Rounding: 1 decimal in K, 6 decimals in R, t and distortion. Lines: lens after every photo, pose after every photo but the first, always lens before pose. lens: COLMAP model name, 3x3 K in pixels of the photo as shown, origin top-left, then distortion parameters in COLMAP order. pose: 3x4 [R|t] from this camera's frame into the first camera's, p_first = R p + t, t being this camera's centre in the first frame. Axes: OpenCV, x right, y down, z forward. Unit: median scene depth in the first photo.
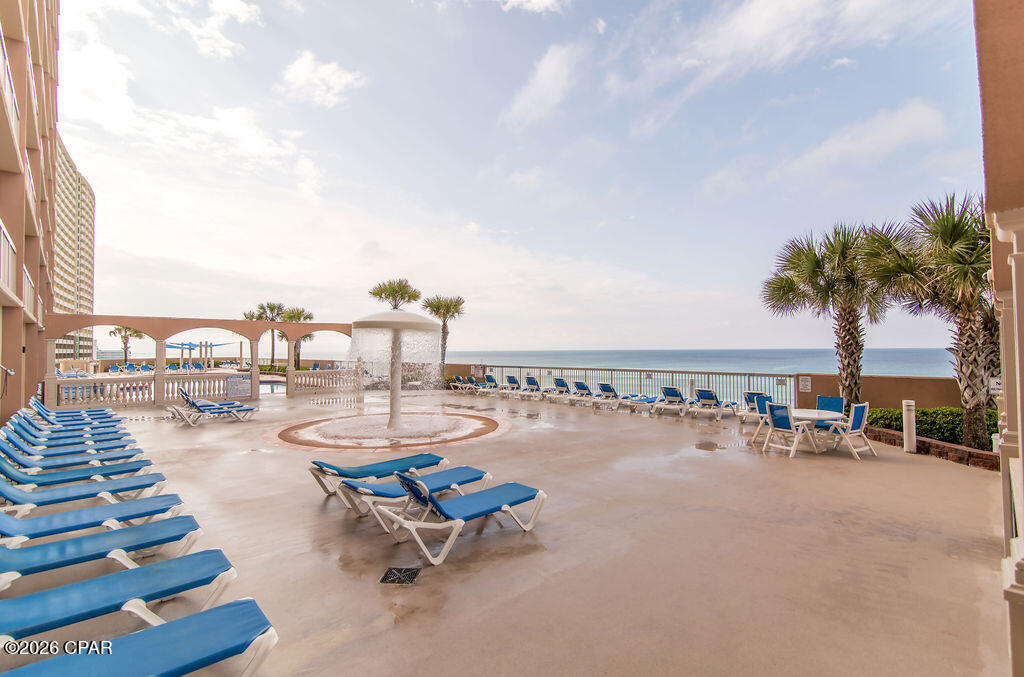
lens RADIAL K [[462.1, 0, 512.0], [0, 462.1, 338.5], [0, 0, 1]] dist [-0.000609, 0.000039]
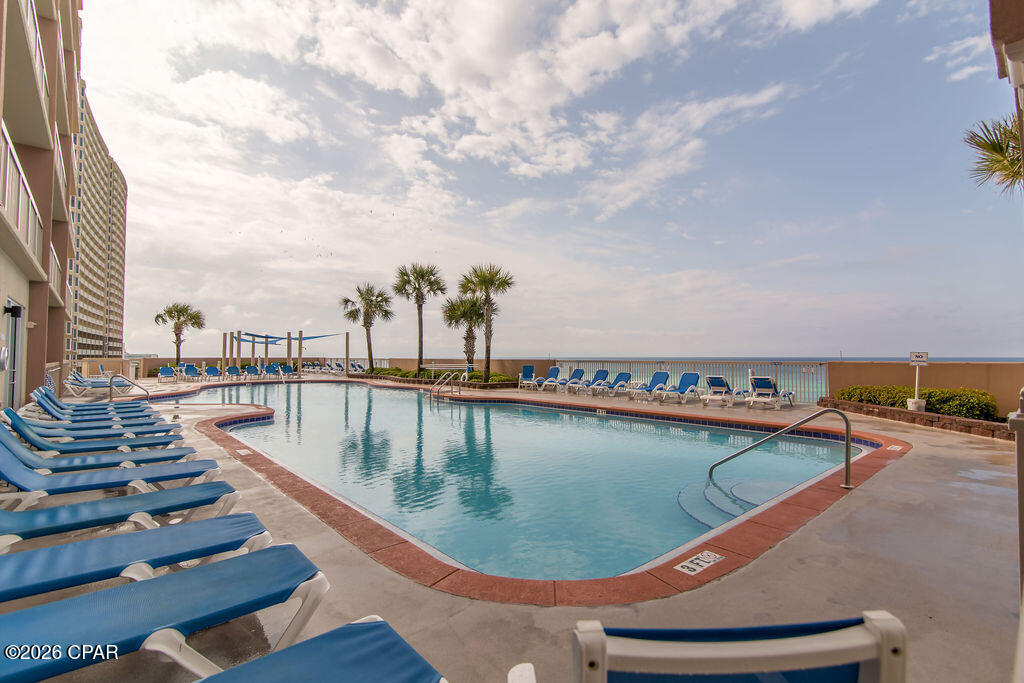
lens RADIAL K [[474.8, 0, 512.0], [0, 474.8, 341.5], [0, 0, 1]] dist [-0.015254, 0.000056]
pose [[0.998784, 0.008526, -0.048556, -0.331921], [-0.009000, 0.999914, -0.009559, 0.023663], [0.048470, 0.009984, 0.998775, 0.353699]]
